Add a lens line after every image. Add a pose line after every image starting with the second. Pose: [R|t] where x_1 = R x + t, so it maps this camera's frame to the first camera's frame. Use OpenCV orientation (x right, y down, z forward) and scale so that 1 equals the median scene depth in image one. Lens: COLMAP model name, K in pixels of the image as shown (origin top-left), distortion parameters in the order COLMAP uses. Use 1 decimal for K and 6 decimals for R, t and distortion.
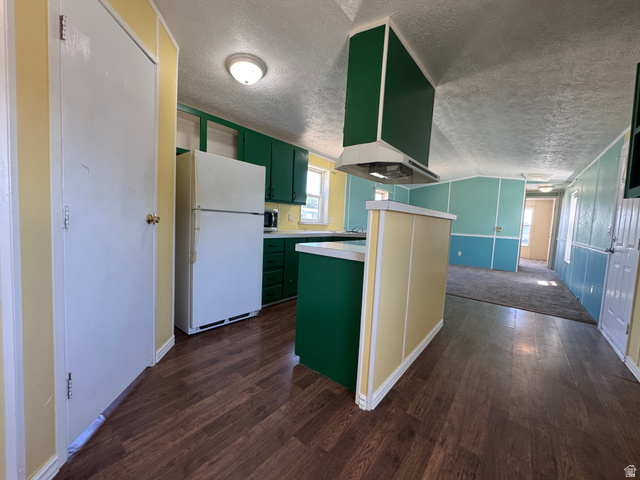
lens RADIAL K [[256.3, 0, 322.6], [0, 256.3, 237.5], [0, 0, 1]] dist [-0.003801, 0.000803]
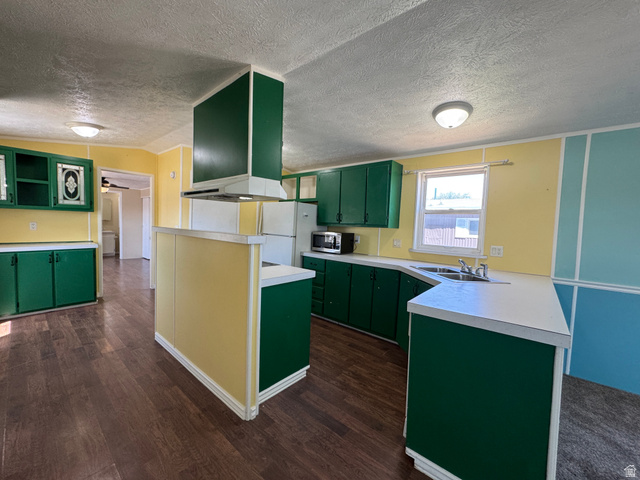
lens RADIAL K [[256.3, 0, 317.6], [0, 256.3, 239.6], [0, 0, 1]] dist [-0.003801, 0.000803]
pose [[-0.043943, 0.006393, -0.999014, 0.831520], [-0.114572, 0.993350, 0.011397, -0.079370], [0.992443, 0.114960, -0.042918, 0.907306]]
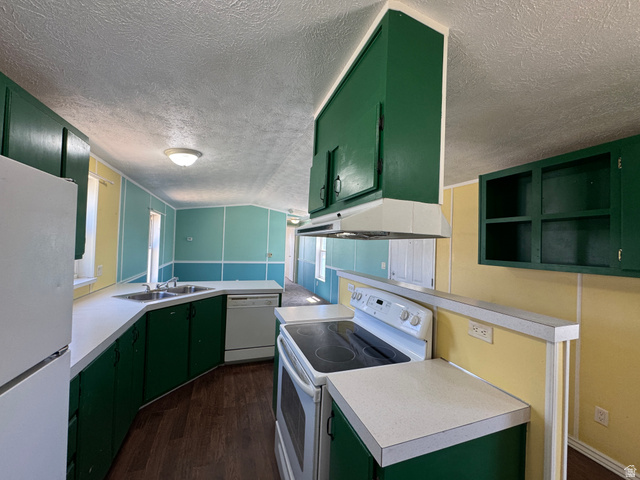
lens RADIAL K [[256.3, 0, 318.7], [0, 256.3, 238.8], [0, 0, 1]] dist [-0.003801, 0.000803]
pose [[0.531140, -0.014838, 0.847154, -0.246795], [0.050171, 0.998643, -0.013964, -0.148238], [-0.845797, 0.049920, 0.531164, 0.460944]]
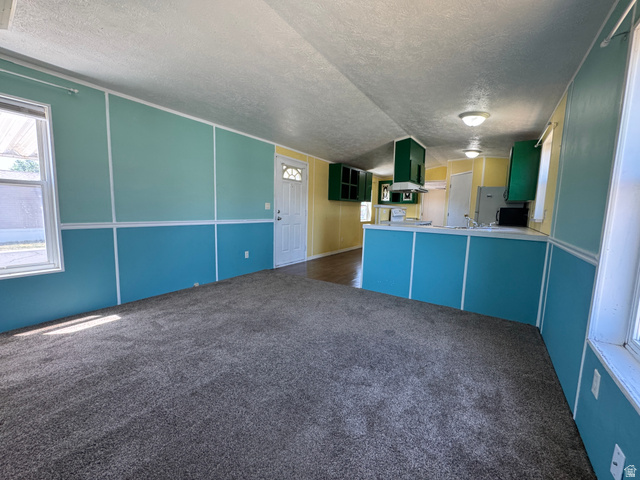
lens RADIAL K [[256.3, 0, 320.7], [0, 256.3, 241.0], [0, 0, 1]] dist [-0.003801, 0.000803]
pose [[-0.995416, -0.062810, -0.072120, 0.766492], [-0.075240, 0.979829, 0.185132, -0.107114], [0.059037, 0.189710, -0.980064, 2.127457]]
